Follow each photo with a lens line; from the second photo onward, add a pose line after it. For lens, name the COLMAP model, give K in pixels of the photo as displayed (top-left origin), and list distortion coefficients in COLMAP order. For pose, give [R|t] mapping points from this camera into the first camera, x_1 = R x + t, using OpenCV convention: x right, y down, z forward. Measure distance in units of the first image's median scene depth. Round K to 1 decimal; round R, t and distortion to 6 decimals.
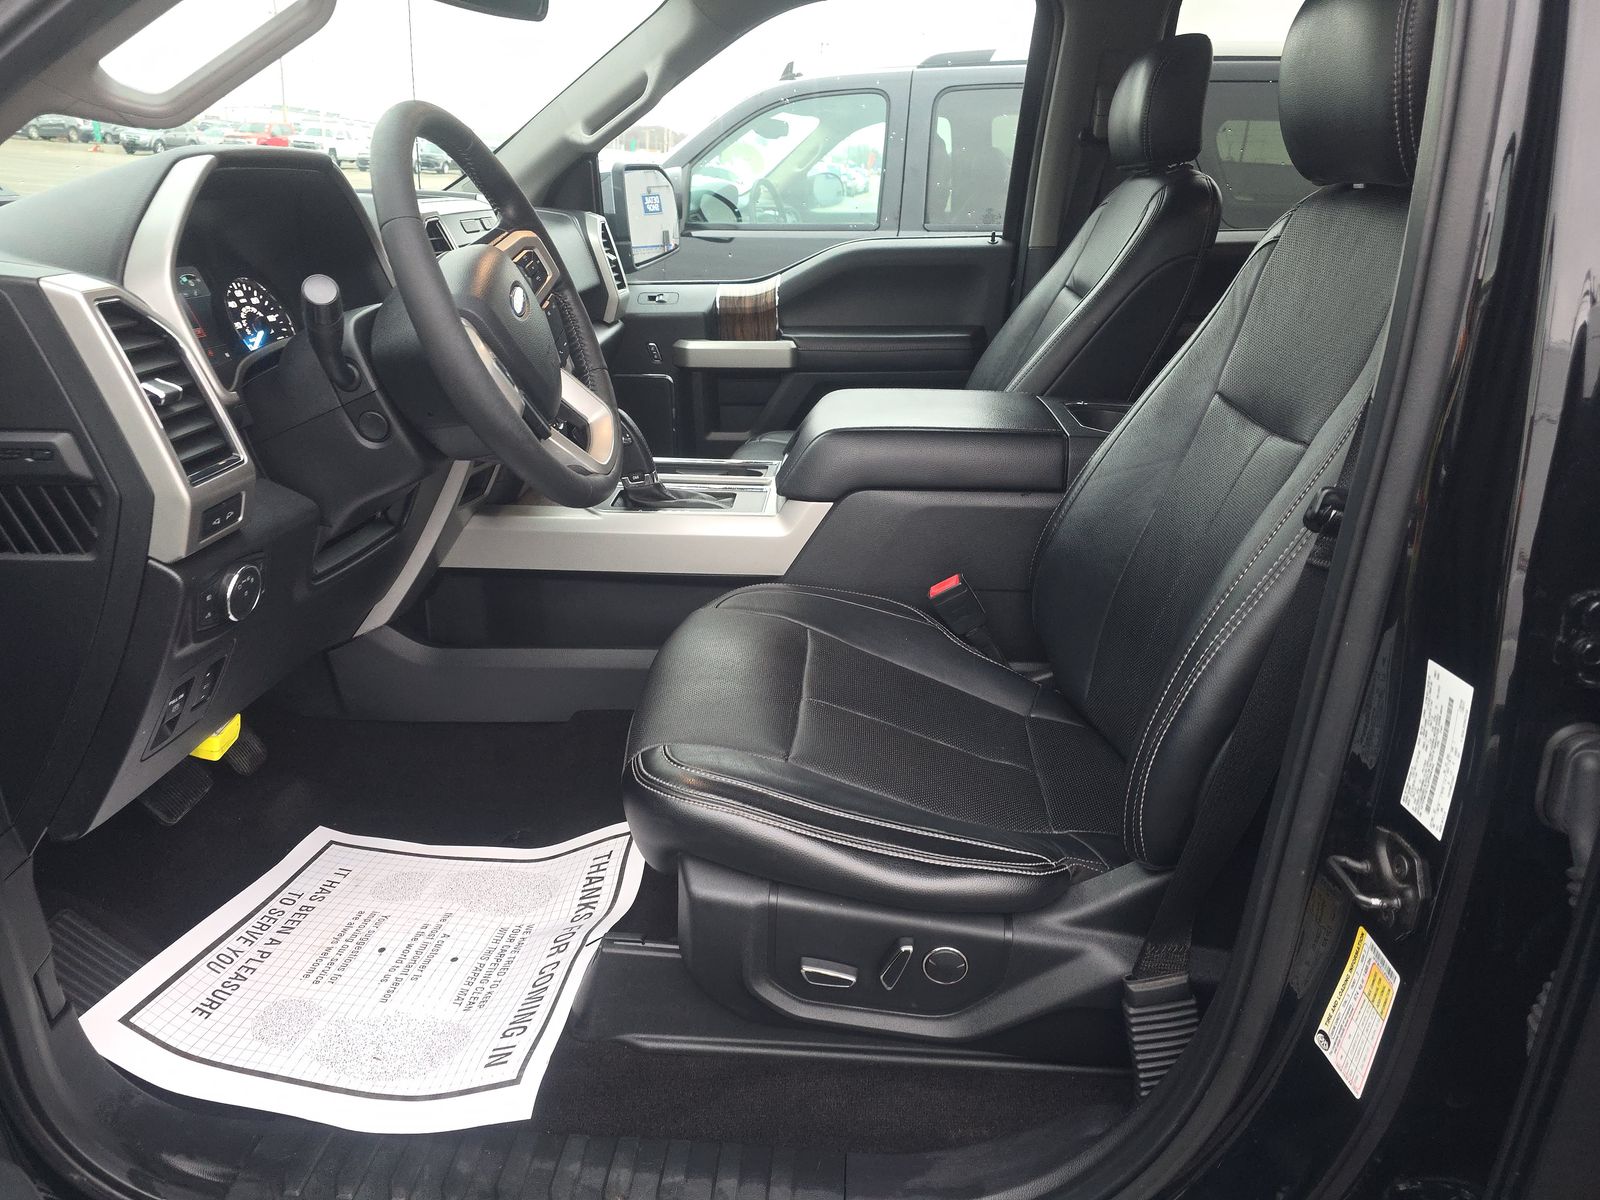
lens RADIAL K [[1093.1, 0, 786.3], [0, 1093.1, 602.9], [0, 0, 1]] dist [0.045971, -0.023111]
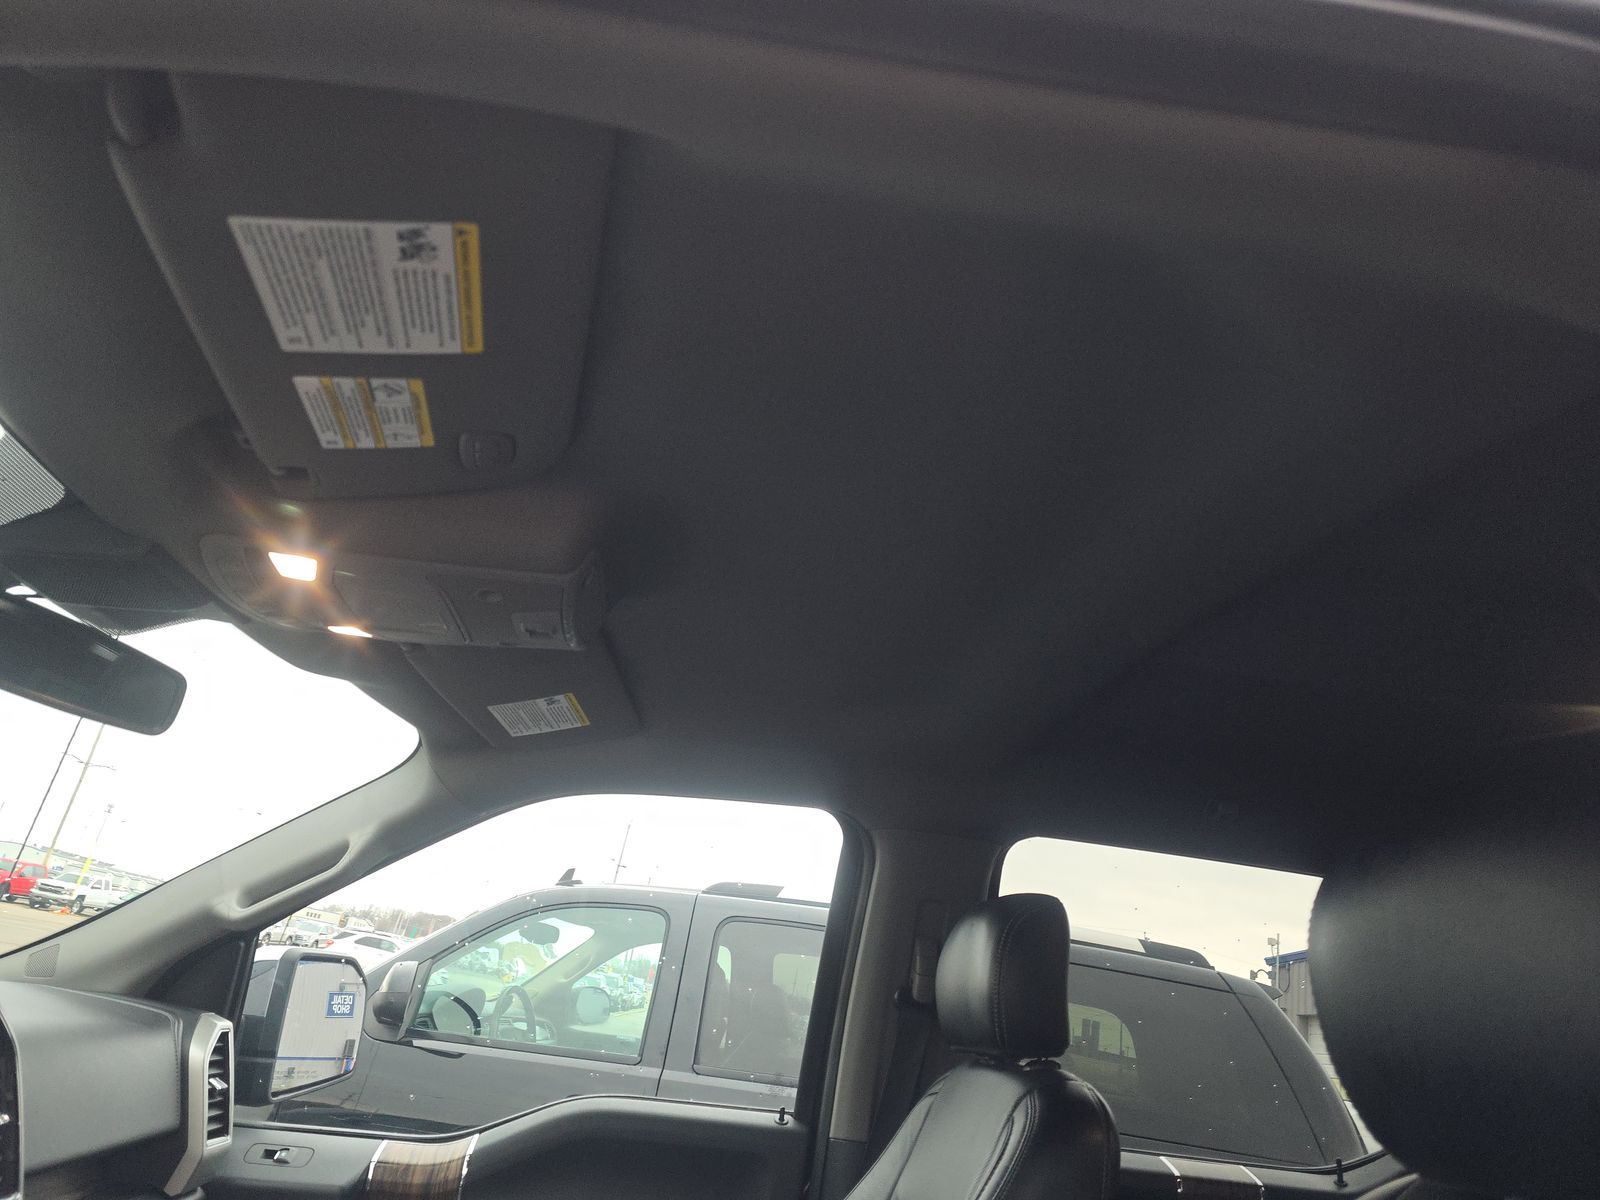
lens RADIAL K [[1093.1, 0, 788.6], [0, 1093.1, 593.6], [0, 0, 1]] dist [0.045971, -0.023111]
pose [[0.974347, 0.179584, 0.135636, 0.022476], [-0.045511, 0.747473, -0.662731, -0.077636], [-0.220400, 0.639557, 0.736471, 0.174261]]
